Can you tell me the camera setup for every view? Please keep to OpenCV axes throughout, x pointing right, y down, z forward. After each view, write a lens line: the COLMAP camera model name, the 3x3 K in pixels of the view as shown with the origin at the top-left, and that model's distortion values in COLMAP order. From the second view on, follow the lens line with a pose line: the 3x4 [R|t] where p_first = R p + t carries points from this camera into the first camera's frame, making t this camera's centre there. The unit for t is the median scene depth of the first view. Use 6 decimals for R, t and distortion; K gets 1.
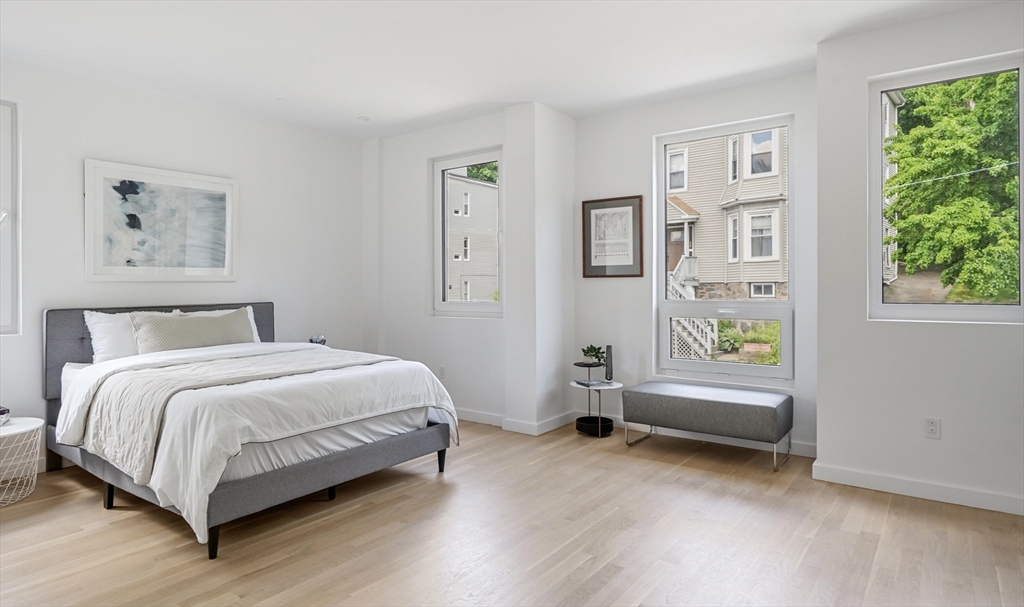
lens RADIAL K [[566.7, 0, 510.2], [0, 566.7, 281.0], [0, 0, 1]] dist [-0.001720, 0.002476]
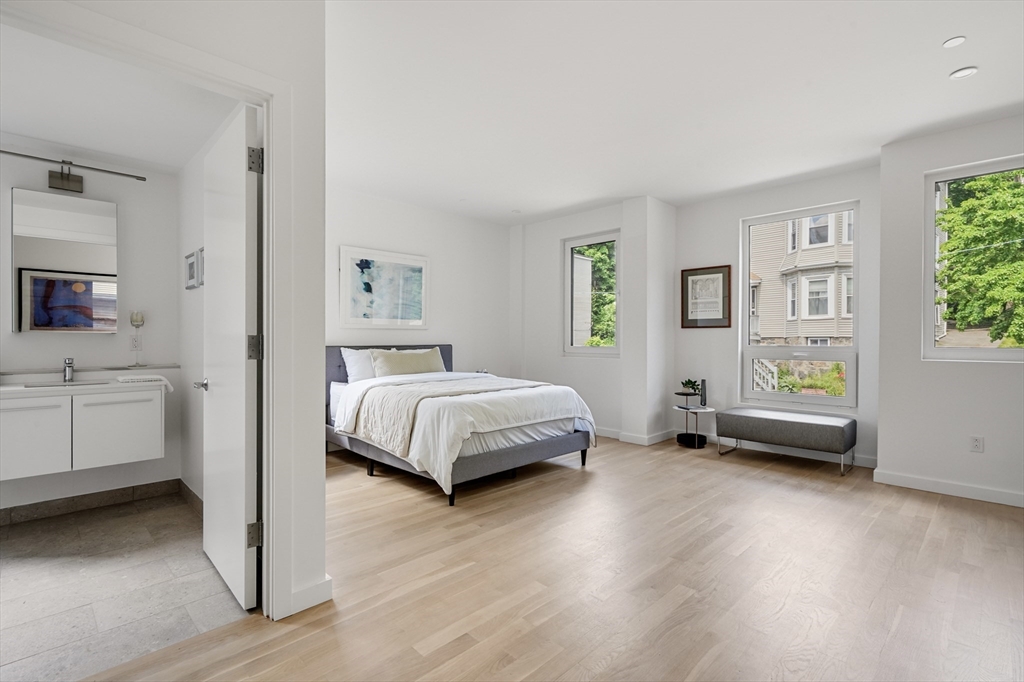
lens RADIAL K [[483.1, 0, 512.0], [0, 483.1, 341.0], [0, 0, 1]] dist [0.001072, 0.000255]
pose [[0.991244, 0.008806, -0.131751, -0.135284], [-0.007923, 0.999943, 0.007224, 0.022019], [0.131807, -0.006117, 0.991256, -0.193694]]
